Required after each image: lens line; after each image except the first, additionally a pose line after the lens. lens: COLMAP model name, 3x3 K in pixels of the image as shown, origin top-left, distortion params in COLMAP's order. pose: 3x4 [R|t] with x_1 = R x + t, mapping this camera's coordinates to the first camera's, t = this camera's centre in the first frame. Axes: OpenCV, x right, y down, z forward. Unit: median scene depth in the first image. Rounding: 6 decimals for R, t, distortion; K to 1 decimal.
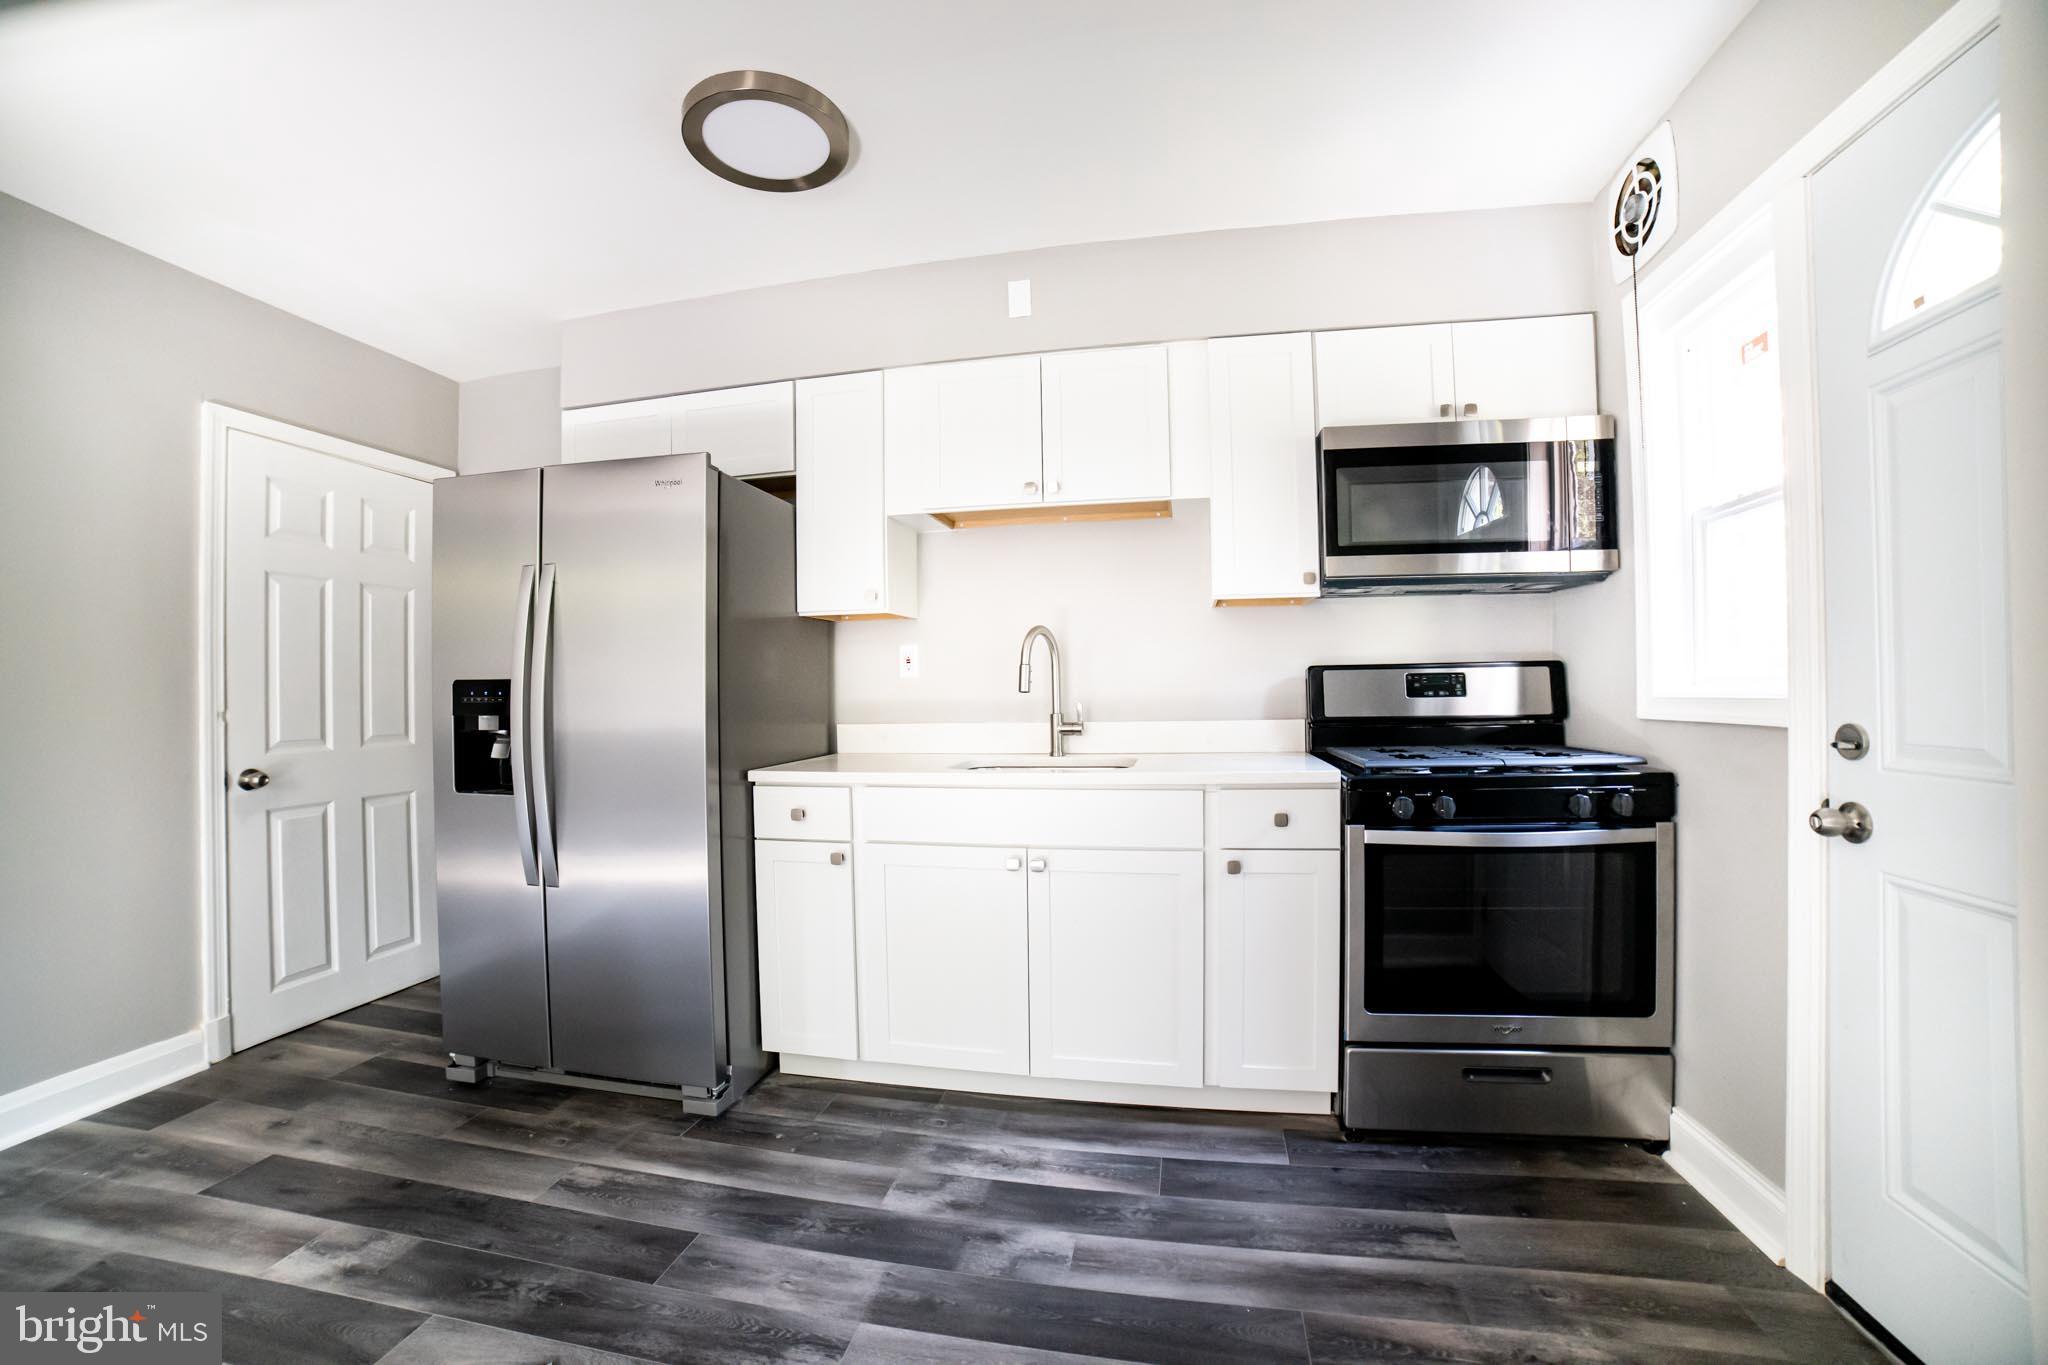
lens RADIAL K [[824.6, 0, 1024.0], [0, 824.6, 682.5], [0, 0, 1]] dist [-0.113763, 0.038051]
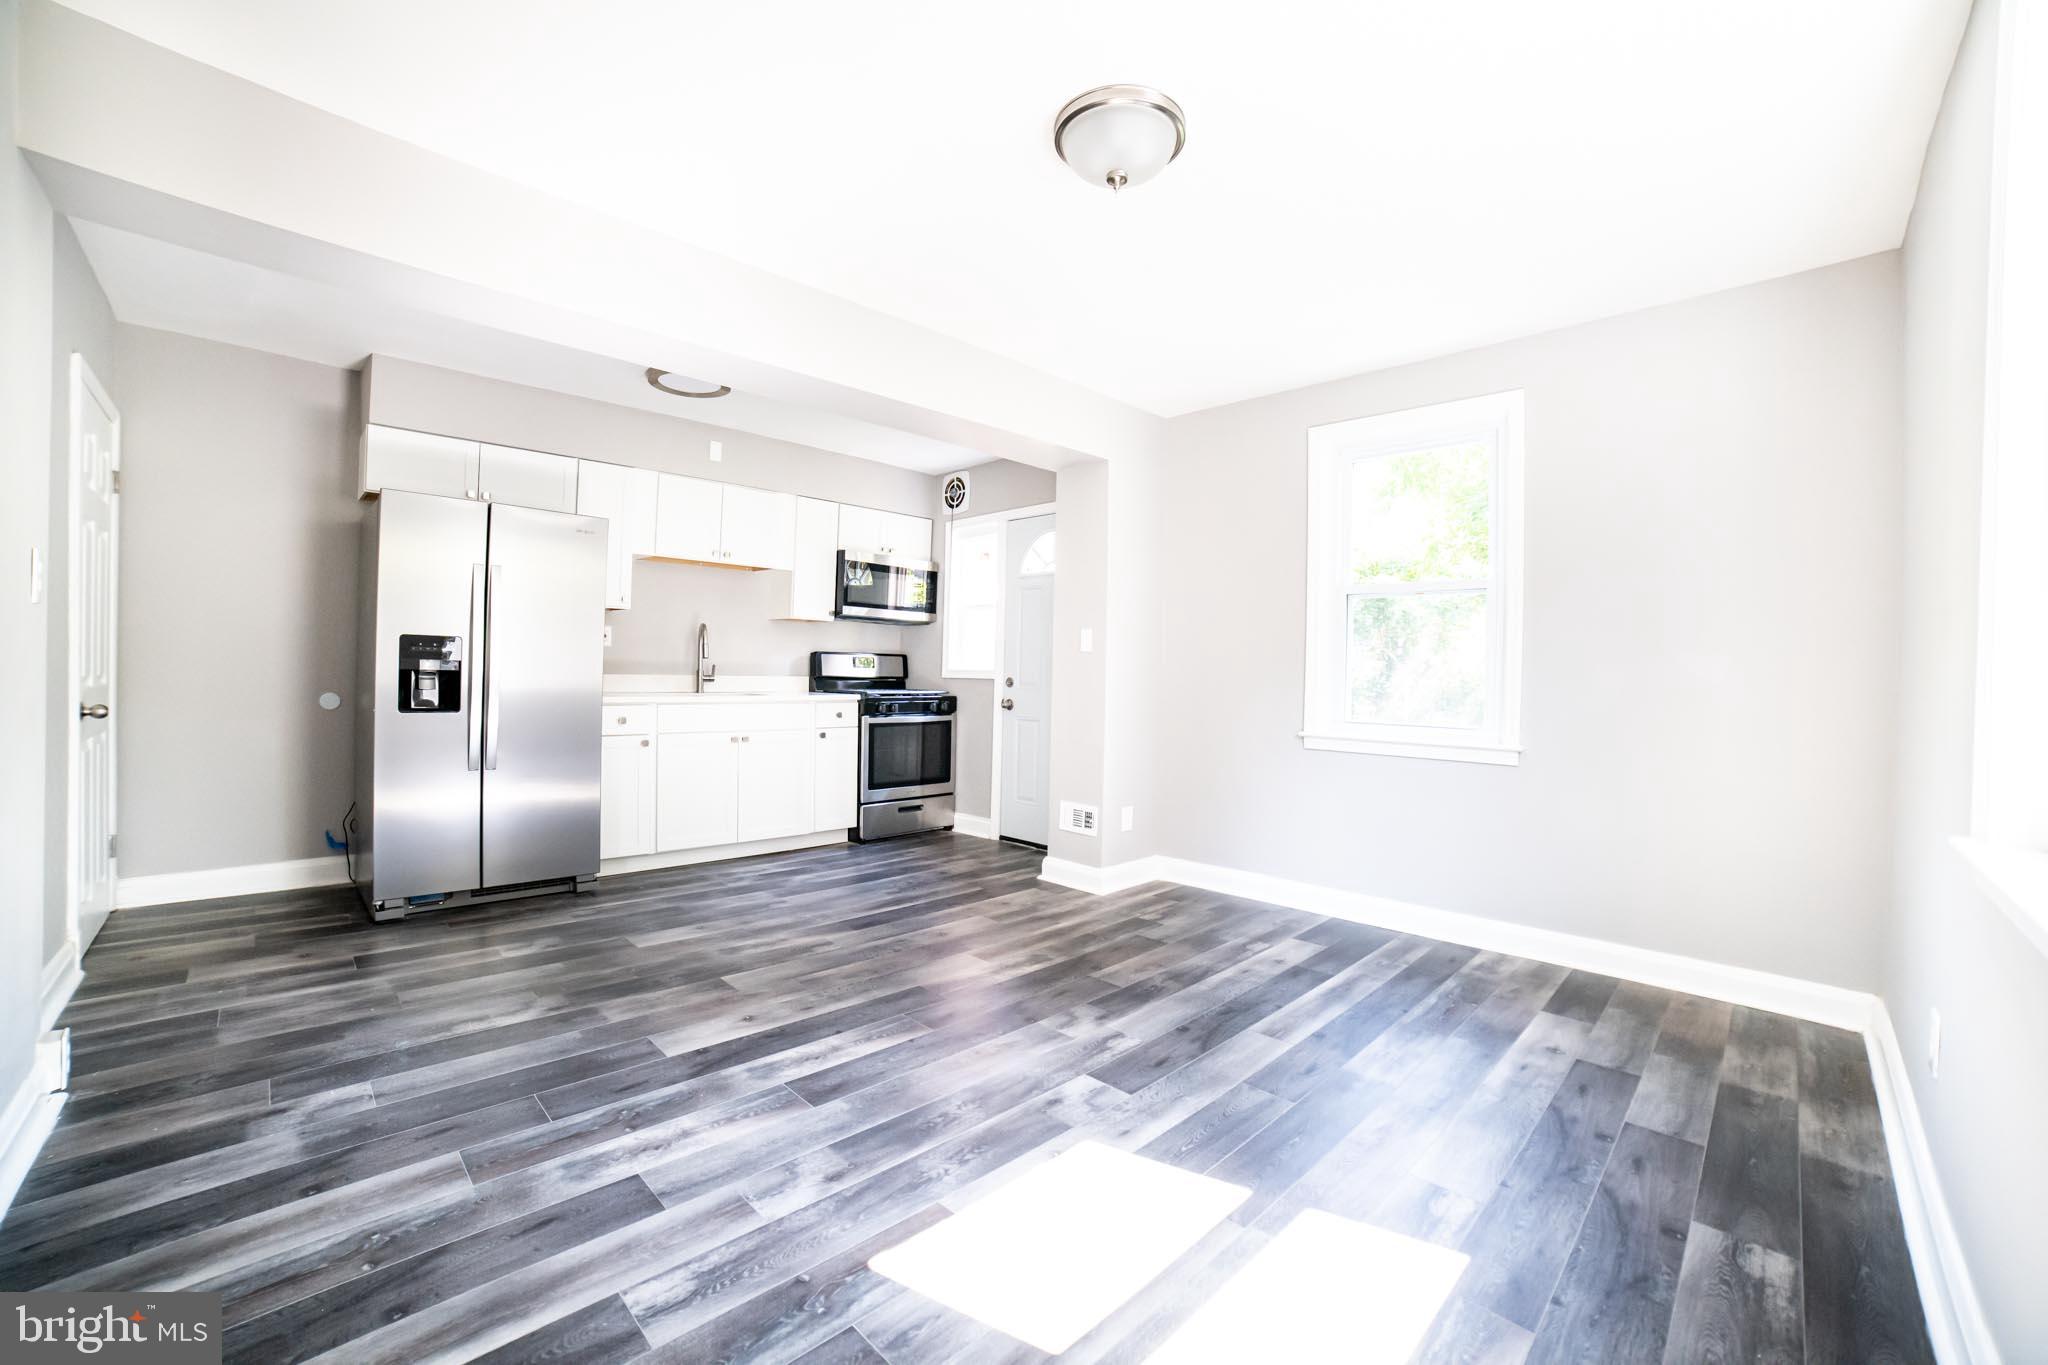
lens RADIAL K [[824.6, 0, 1024.0], [0, 824.6, 682.5], [0, 0, 1]] dist [-0.113763, 0.038051]
pose [[0.551707, 0.017967, 0.833844, -1.464731], [-0.038955, 0.999232, 0.004244, 0.039523], [-0.833128, -0.034824, 0.551983, -0.839032]]
